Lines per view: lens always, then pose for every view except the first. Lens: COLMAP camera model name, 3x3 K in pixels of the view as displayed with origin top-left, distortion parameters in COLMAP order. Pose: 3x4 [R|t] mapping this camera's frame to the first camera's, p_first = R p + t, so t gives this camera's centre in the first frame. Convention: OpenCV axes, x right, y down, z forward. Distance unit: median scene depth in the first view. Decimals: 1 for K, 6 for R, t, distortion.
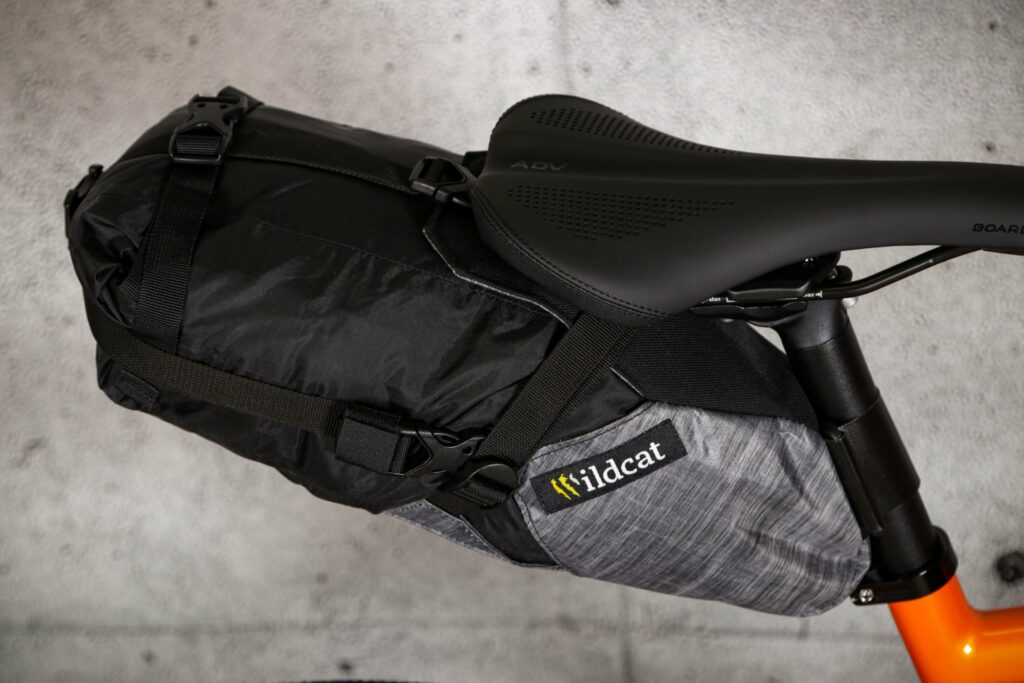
lens RADIAL K [[2912.3, 0, 512.0], [0, 2912.3, 341.5], [0, 0, 1]] dist [0.232124, 0.305728]
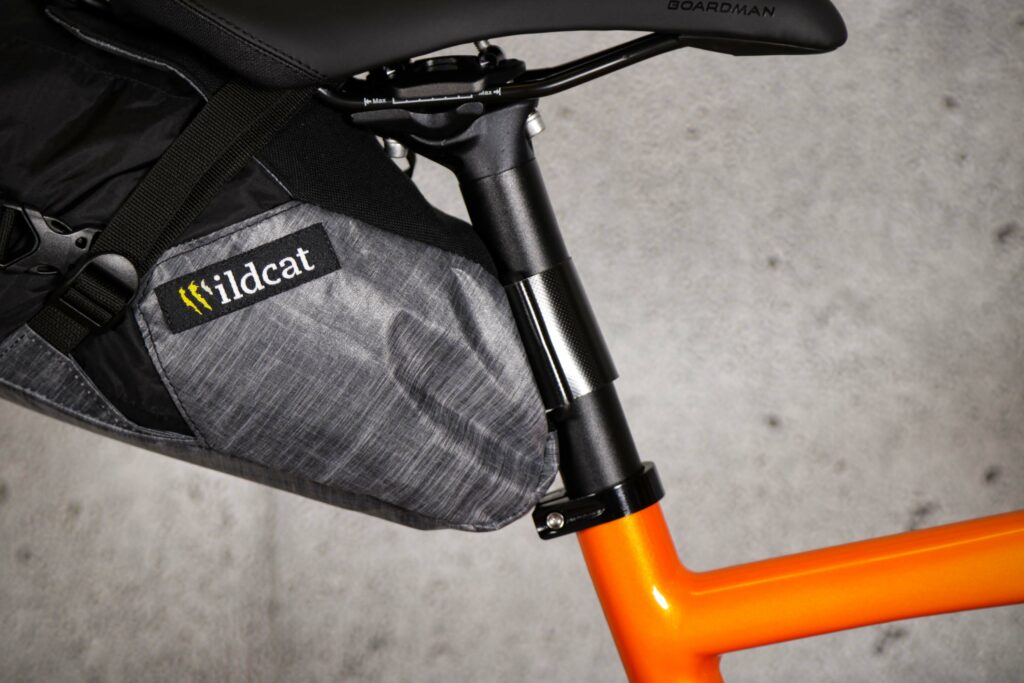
lens RADIAL K [[4435.6, 0, 512.0], [0, 4435.6, 341.5], [0, 0, 1]] dist [0.513629, 3.466691]
pose [[0.998156, 0.047596, 0.037675, 0.061176], [-0.029416, 0.922167, -0.385671, 0.550476], [-0.053100, 0.383851, 0.921867, -0.193208]]
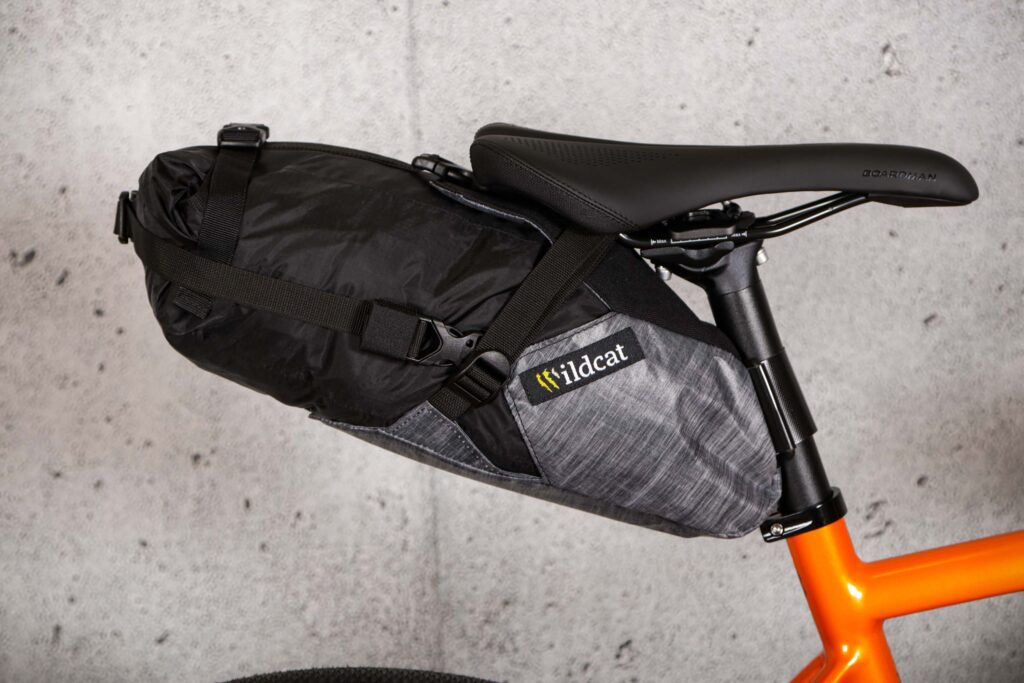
lens RADIAL K [[2772.1, 0, 512.0], [0, 2772.1, 341.5], [0, 0, 1]] dist [0.200183, 0.088521]
pose [[0.987656, 0.033352, 0.153049, -0.171732], [0.030107, 0.918433, -0.394428, 0.483983], [-0.153720, 0.394167, 0.906092, -0.054036]]
